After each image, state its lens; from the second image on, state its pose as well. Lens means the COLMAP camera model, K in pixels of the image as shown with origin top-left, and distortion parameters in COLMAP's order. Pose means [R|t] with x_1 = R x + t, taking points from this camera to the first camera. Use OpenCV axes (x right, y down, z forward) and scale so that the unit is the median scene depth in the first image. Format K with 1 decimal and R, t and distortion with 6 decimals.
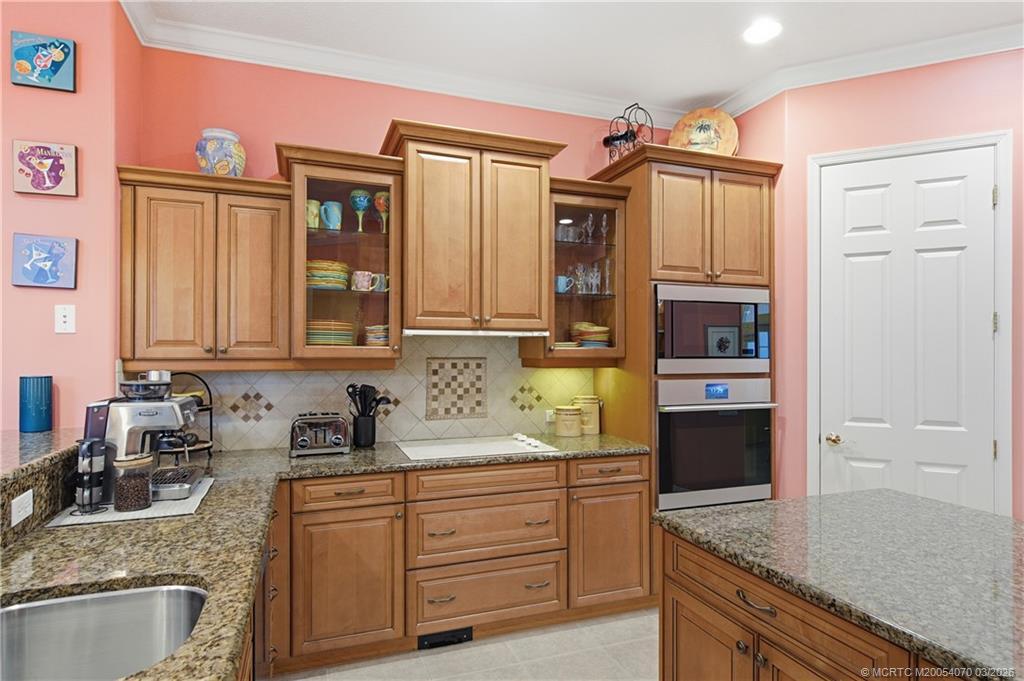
lens RADIAL K [[562.5, 0, 510.0], [0, 562.5, 348.9], [0, 0, 1]] dist [0.005694, -0.001880]
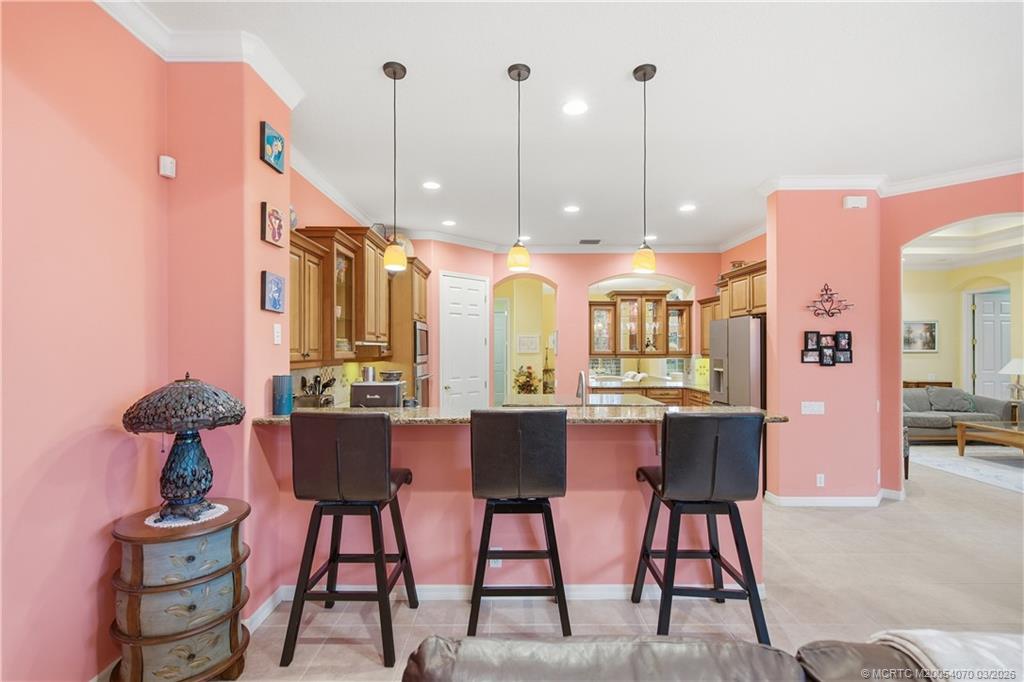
lens RADIAL K [[456.2, 0, 513.1], [0, 456.2, 344.2], [0, 0, 1]] dist [0.001557, -0.000018]
pose [[0.338934, 0.006596, 0.940787, -1.300817], [-0.001777, 0.999978, -0.006370, -0.016402], [-0.940809, 0.000487, 0.338938, 0.052127]]
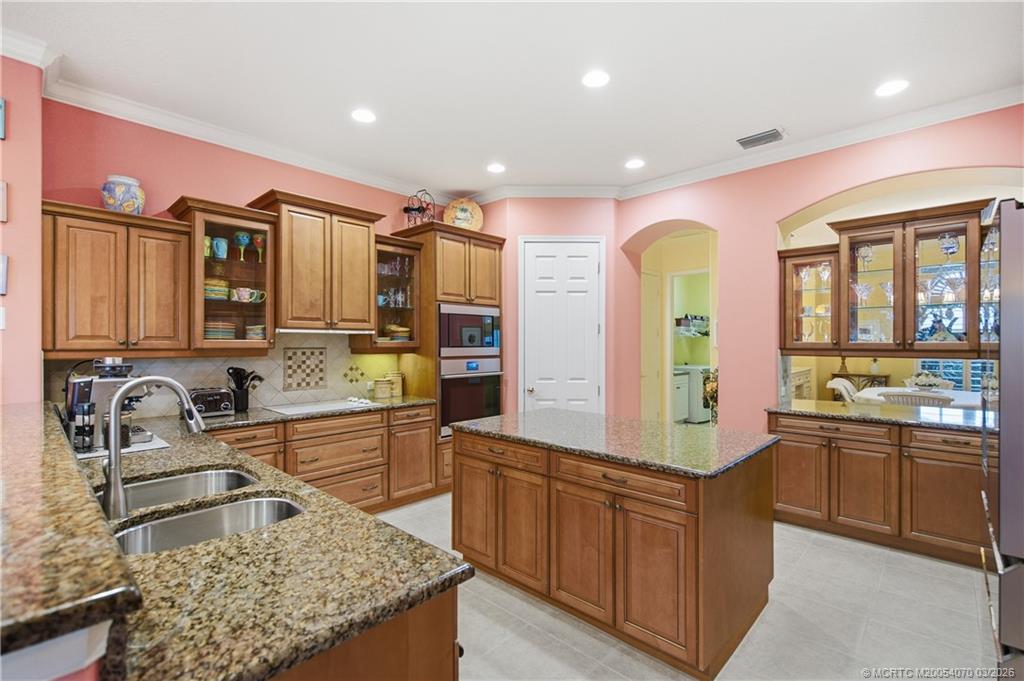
lens RADIAL K [[456.2, 0, 508.4], [0, 456.2, 343.8], [0, 0, 1]] dist [0.001557, -0.000018]
pose [[0.897219, -0.002235, 0.441580, -0.168553], [-0.000187, 0.999985, 0.005439, -0.001501], [-0.441586, -0.004963, 0.897205, -0.341193]]
